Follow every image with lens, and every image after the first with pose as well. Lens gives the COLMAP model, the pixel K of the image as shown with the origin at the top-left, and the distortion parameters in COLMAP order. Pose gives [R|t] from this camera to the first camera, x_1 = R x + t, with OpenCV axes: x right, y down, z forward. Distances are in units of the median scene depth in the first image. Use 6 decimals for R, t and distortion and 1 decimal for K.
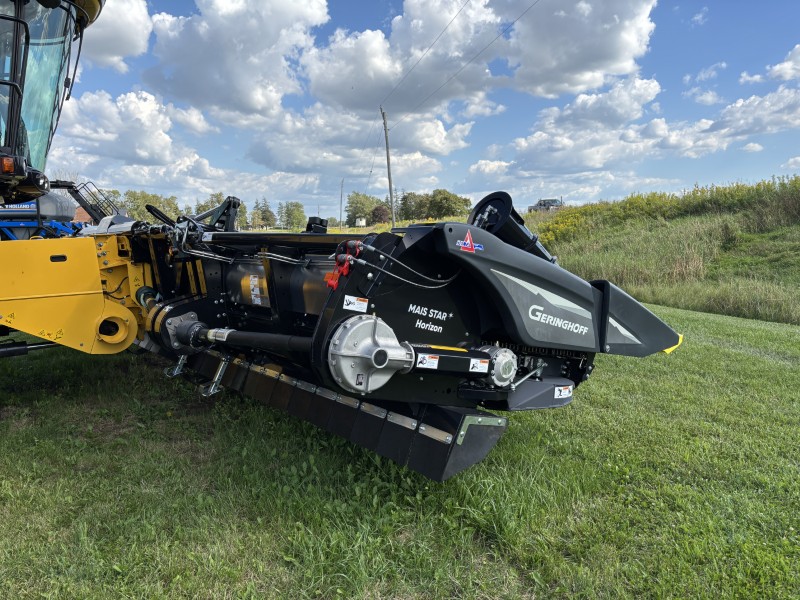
lens RADIAL K [[607.7, 0, 379.6], [0, 607.7, 298.3], [0, 0, 1]] dist [0.074400, -0.107631]
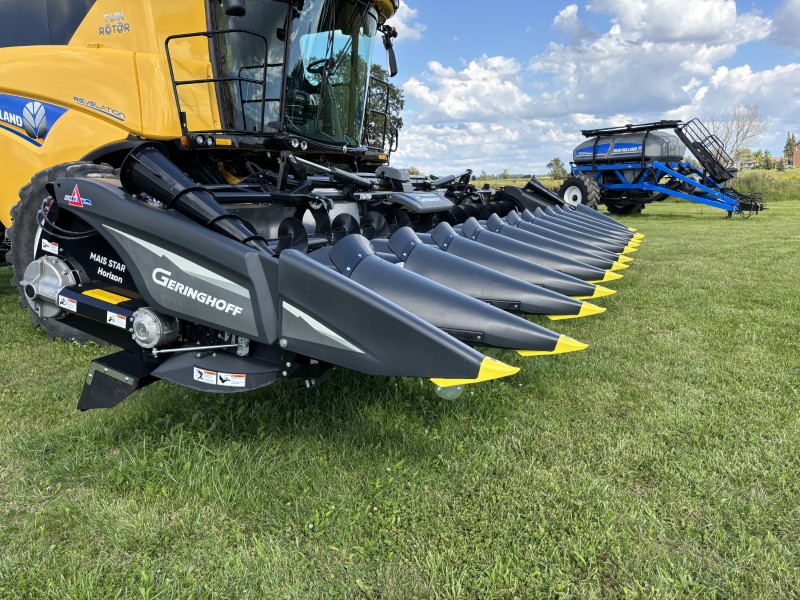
lens RADIAL K [[607.7, 0, 379.6], [0, 607.7, 298.3], [0, 0, 1]] dist [0.074400, -0.107631]
pose [[0.483351, 0.153496, -0.861865, 1.191676], [-0.069024, 0.988125, 0.137272, -0.090767], [0.872701, -0.006861, 0.488206, 0.841820]]
